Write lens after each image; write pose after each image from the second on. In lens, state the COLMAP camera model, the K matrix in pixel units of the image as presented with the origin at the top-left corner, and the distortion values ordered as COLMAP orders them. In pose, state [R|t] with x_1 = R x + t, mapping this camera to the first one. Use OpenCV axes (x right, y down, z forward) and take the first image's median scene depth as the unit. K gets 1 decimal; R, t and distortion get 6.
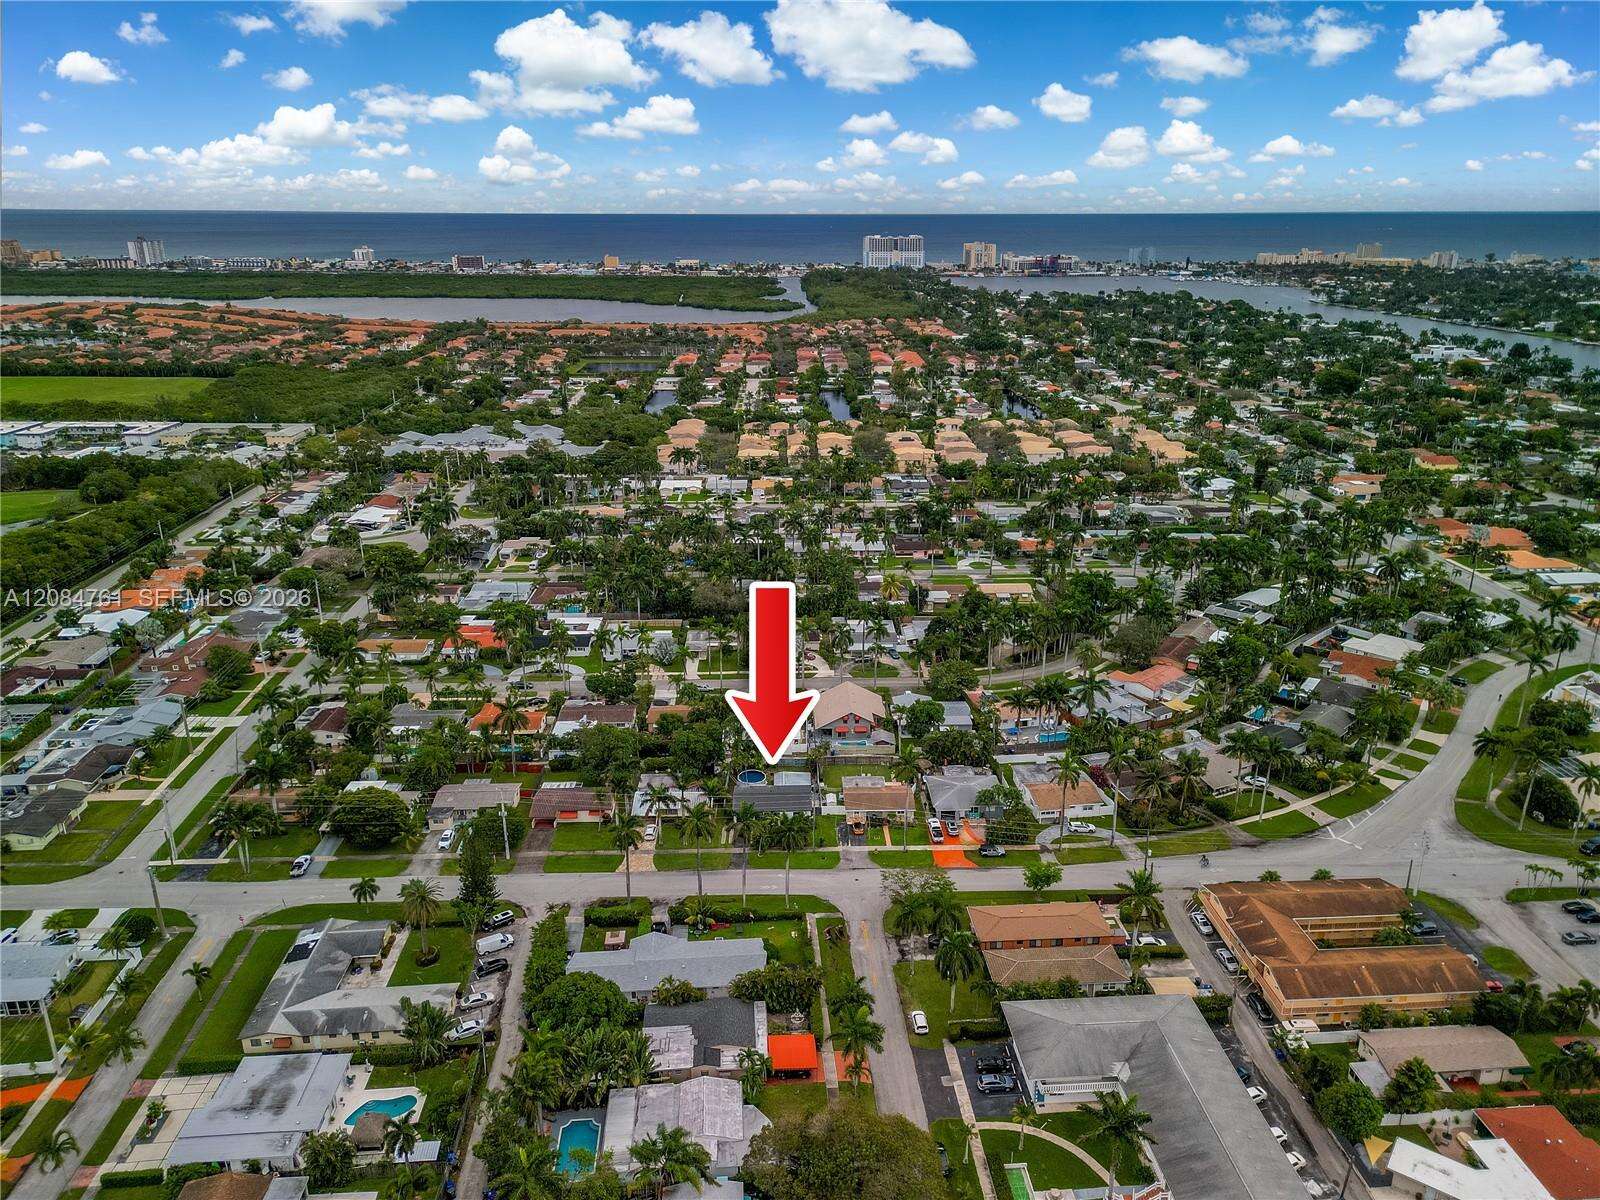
lens RADIAL K [[1136.6, 0, 800.9], [0, 1136.6, 592.7], [0, 0, 1]] dist [0.086697, -0.085176]
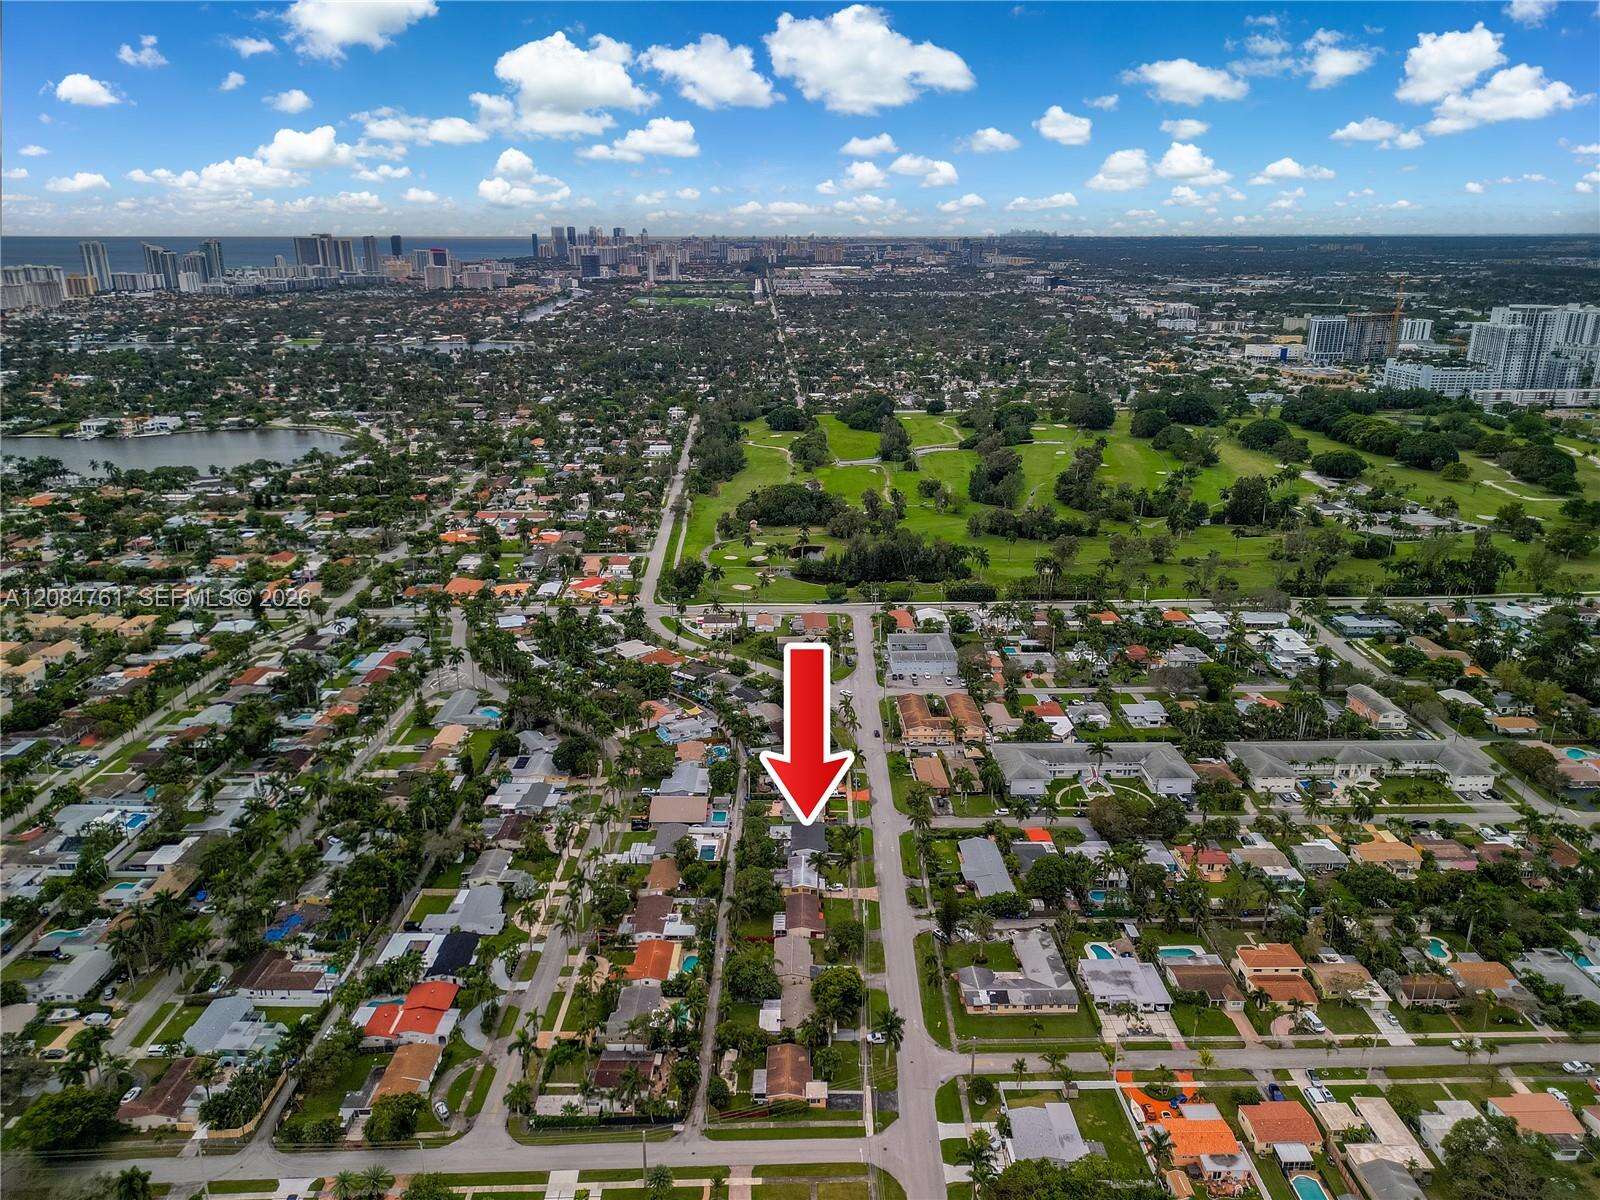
lens RADIAL K [[1141.4, 0, 800.0], [0, 1141.4, 600.0], [0, 0, 1]] dist [0.052048, -0.002361]
pose [[0.029616, -0.309416, 0.950466, -1.004947], [0.316800, 0.904767, 0.284668, -0.398165], [-0.948030, 0.292676, 0.124818, 0.525236]]
